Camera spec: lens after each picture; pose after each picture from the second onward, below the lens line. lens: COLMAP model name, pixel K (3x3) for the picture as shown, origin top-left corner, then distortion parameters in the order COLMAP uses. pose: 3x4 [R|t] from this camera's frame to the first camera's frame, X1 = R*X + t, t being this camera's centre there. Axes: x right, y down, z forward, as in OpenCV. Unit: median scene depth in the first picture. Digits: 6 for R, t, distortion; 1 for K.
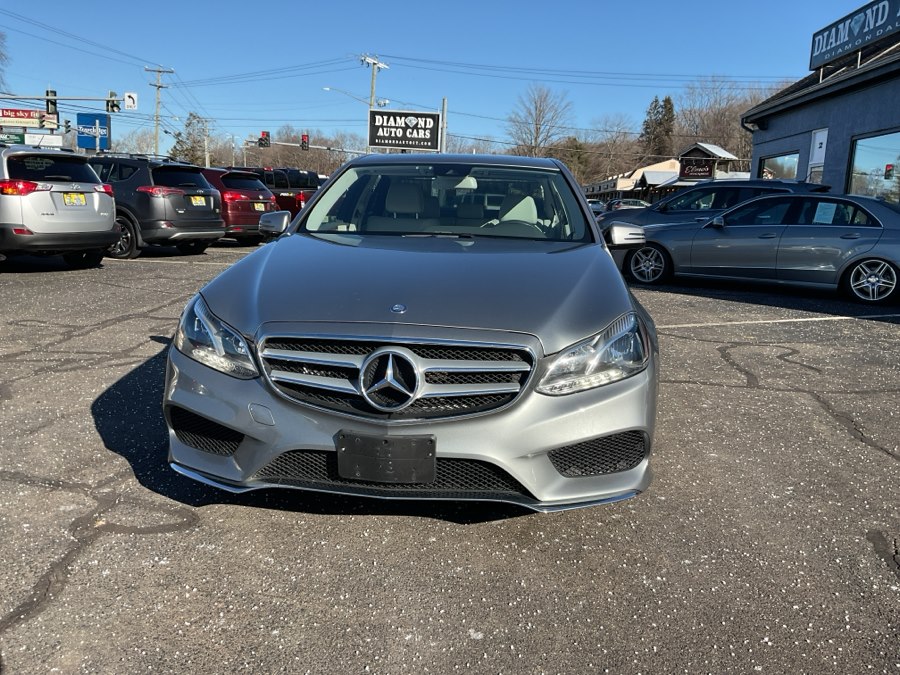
lens RADIAL K [[744.8, 0, 447.9], [0, 744.8, 339.1], [0, 0, 1]] dist [0.082013, -0.152543]
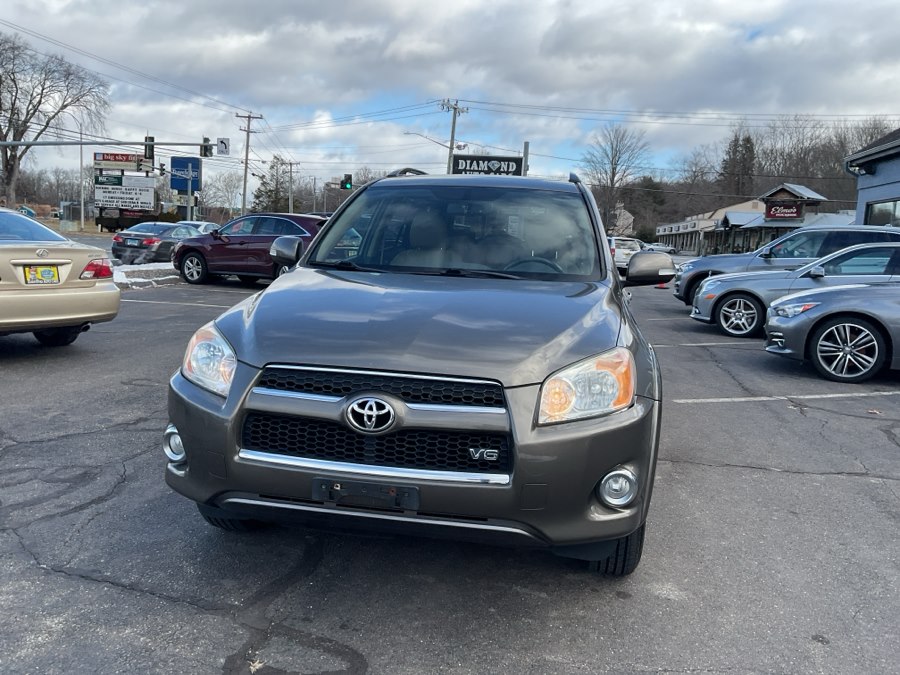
lens RADIAL K [[742.2, 0, 447.8], [0, 742.2, 336.4], [0, 0, 1]] dist [0.107047, -0.217104]
pose [[0.995506, 0.016672, -0.093214, -0.010447], [-0.021587, 0.998415, -0.051975, -0.005847], [0.092200, 0.053754, 0.994289, 0.008502]]
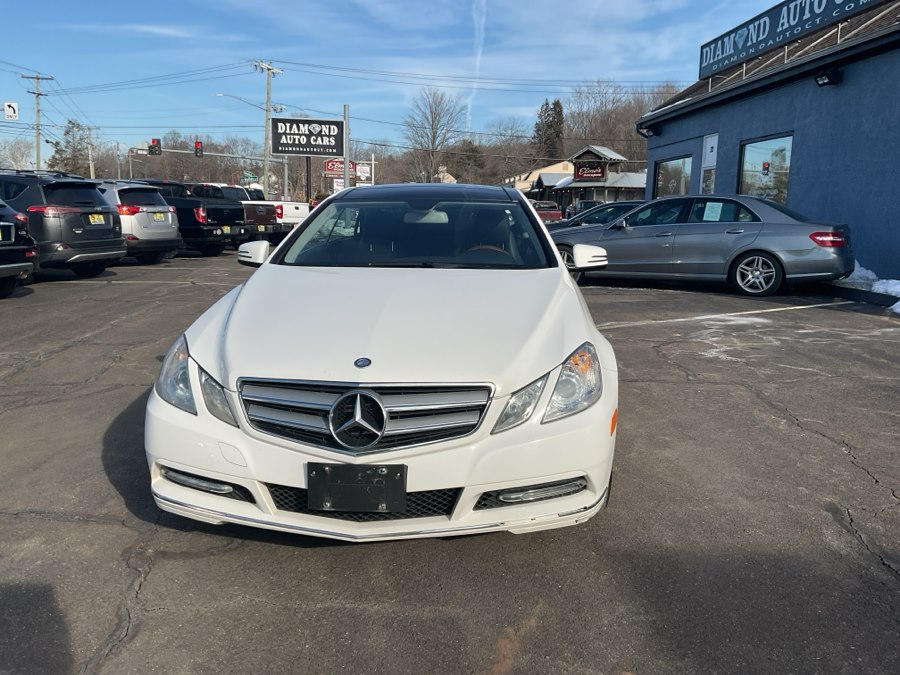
lens RADIAL K [[744.8, 0, 447.9], [0, 744.8, 339.1], [0, 0, 1]] dist [0.082013, -0.152543]
pose [[0.990789, -0.047021, 0.126993, -0.010501], [0.047537, 0.998869, -0.001033, -0.001829], [-0.126800, 0.007061, 0.991903, -0.004982]]
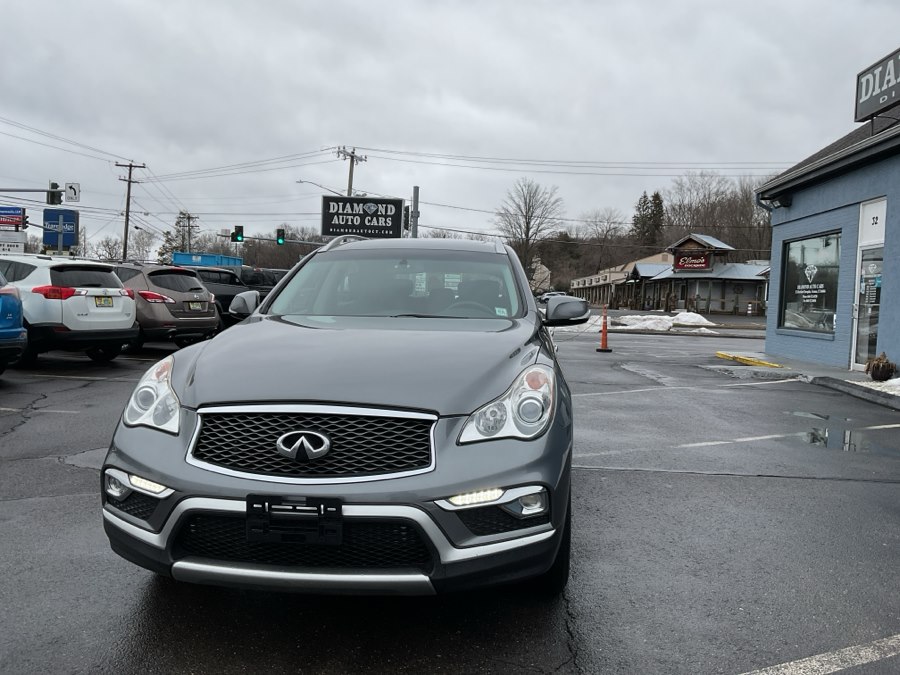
lens RADIAL K [[744.8, 0, 447.0], [0, 744.8, 339.9], [0, 0, 1]] dist [0.071447, -0.120817]
pose [[0.999955, -0.009040, 0.002892, 0.028809], [0.009325, 0.992469, -0.122138, -0.022174], [-0.001766, 0.122160, 0.992509, 0.114142]]
